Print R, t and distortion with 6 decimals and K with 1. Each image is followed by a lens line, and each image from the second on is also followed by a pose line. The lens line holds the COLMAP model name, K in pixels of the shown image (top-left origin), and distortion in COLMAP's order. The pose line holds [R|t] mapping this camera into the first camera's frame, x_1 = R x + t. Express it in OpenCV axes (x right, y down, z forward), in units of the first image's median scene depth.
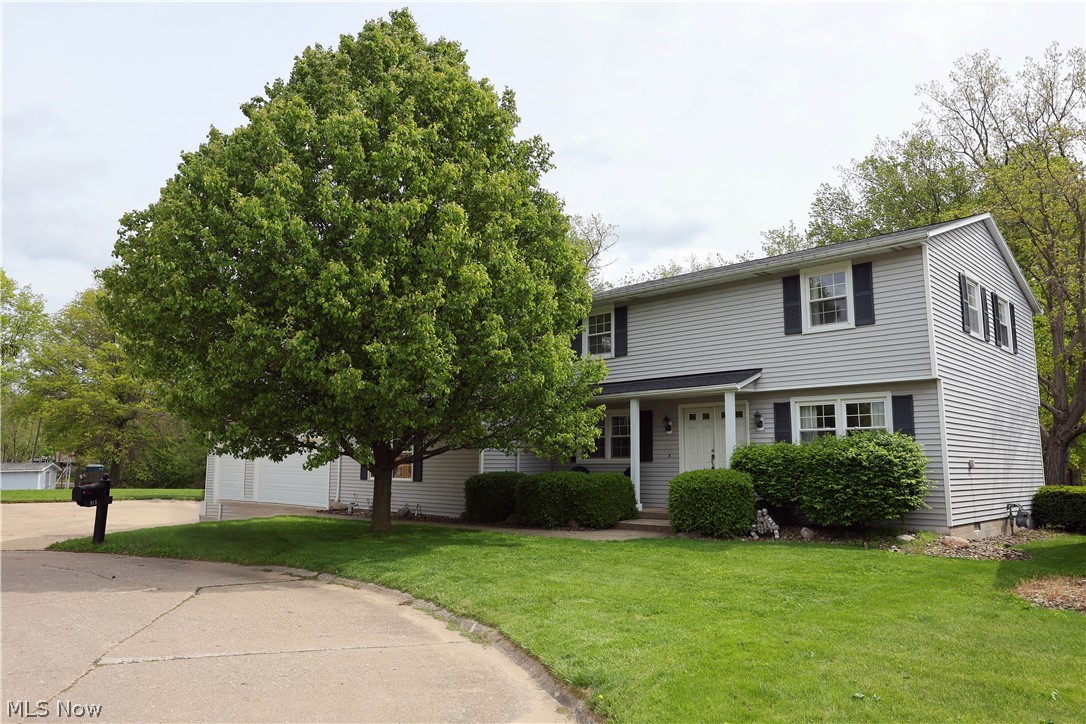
lens RADIAL K [[744.4, 0, 581.7], [0, 744.4, 360.5], [0, 0, 1]] dist [0.020840, -0.000031]
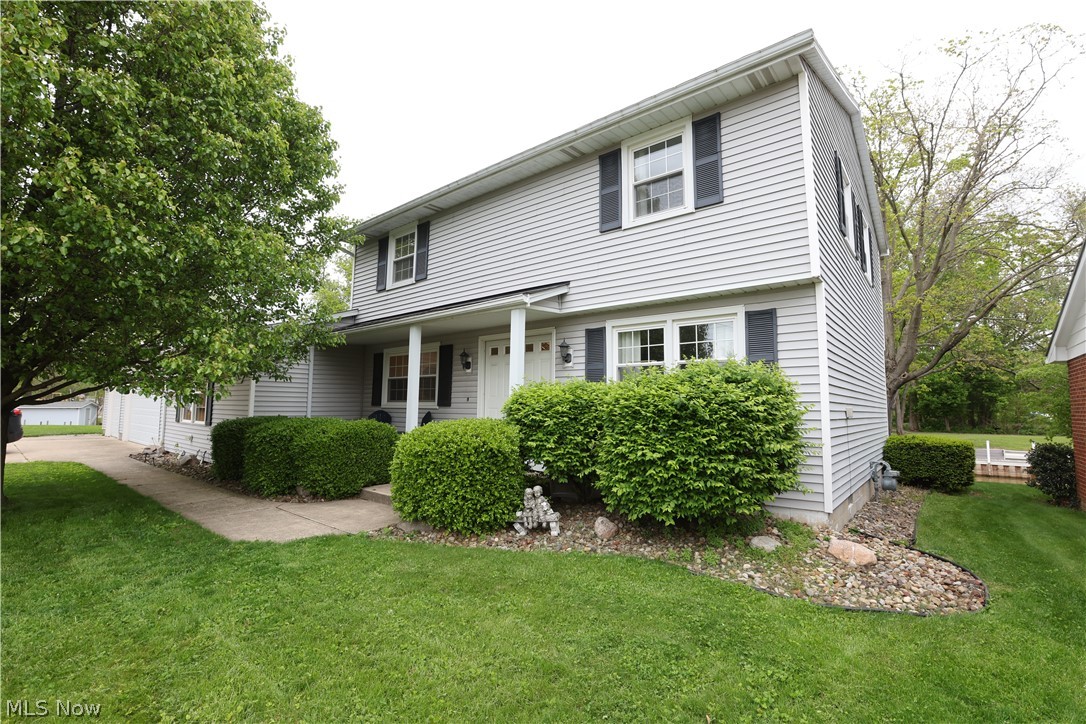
lens RADIAL K [[492.2, 0, 543.0], [0, 492.2, 362.0], [0, 0, 1]] dist [-0.057058, 0.022378]
pose [[0.998983, 0.014821, 0.042589, 0.205798], [-0.016797, 0.998781, 0.046413, 0.071149], [-0.041849, -0.047081, 0.998014, 0.541977]]
